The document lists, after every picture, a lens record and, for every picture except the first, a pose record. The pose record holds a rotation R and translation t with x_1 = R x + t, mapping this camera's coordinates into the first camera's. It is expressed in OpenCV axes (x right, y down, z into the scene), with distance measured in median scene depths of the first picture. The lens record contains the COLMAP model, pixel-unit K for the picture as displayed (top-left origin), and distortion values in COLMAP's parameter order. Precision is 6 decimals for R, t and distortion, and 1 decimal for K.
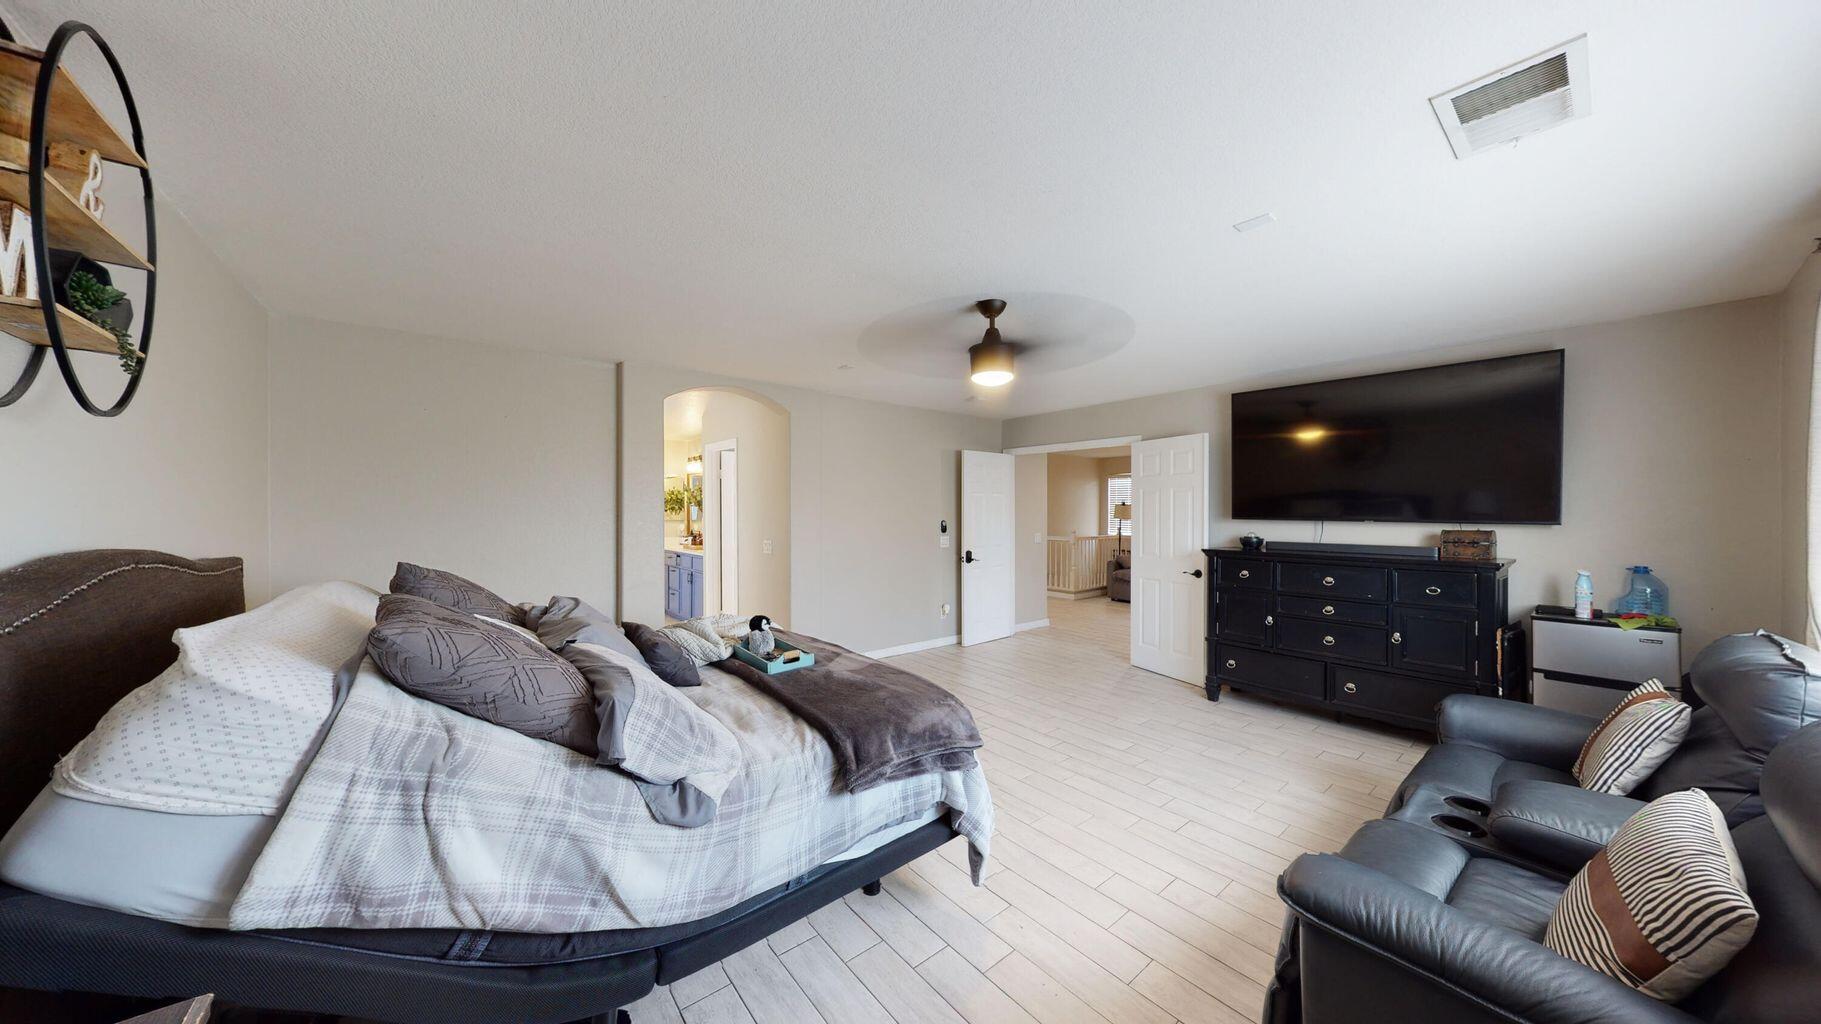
lens RADIAL K [[572.4, 0, 911.2], [0, 572.4, 512.3], [0, 0, 1]] dist [-0.004583, 0.000147]
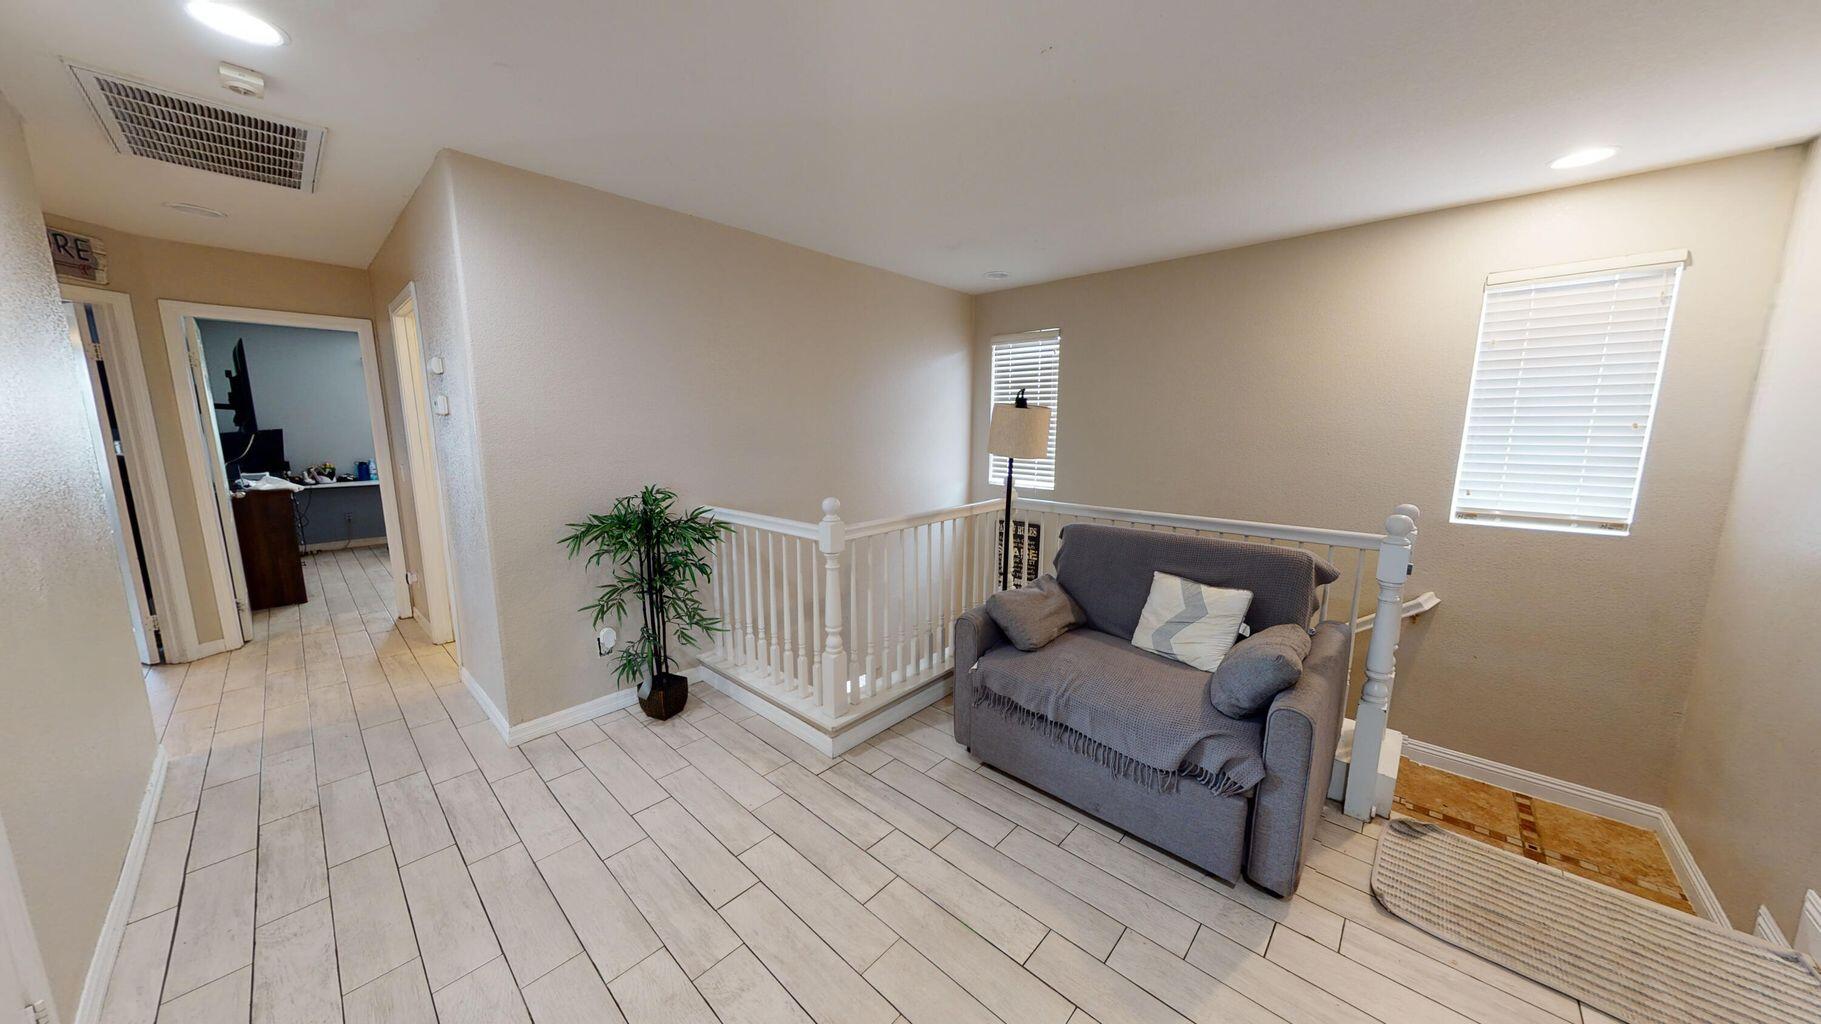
lens RADIAL K [[572.4, 0, 907.7], [0, 572.4, 513.5], [0, 0, 1]] dist [-0.004583, 0.000147]
pose [[0.988588, -0.019265, 0.149406, 0.242158], [-0.004087, 0.987993, 0.154442, -0.000907], [-0.150587, -0.153290, 0.976640, 0.644219]]
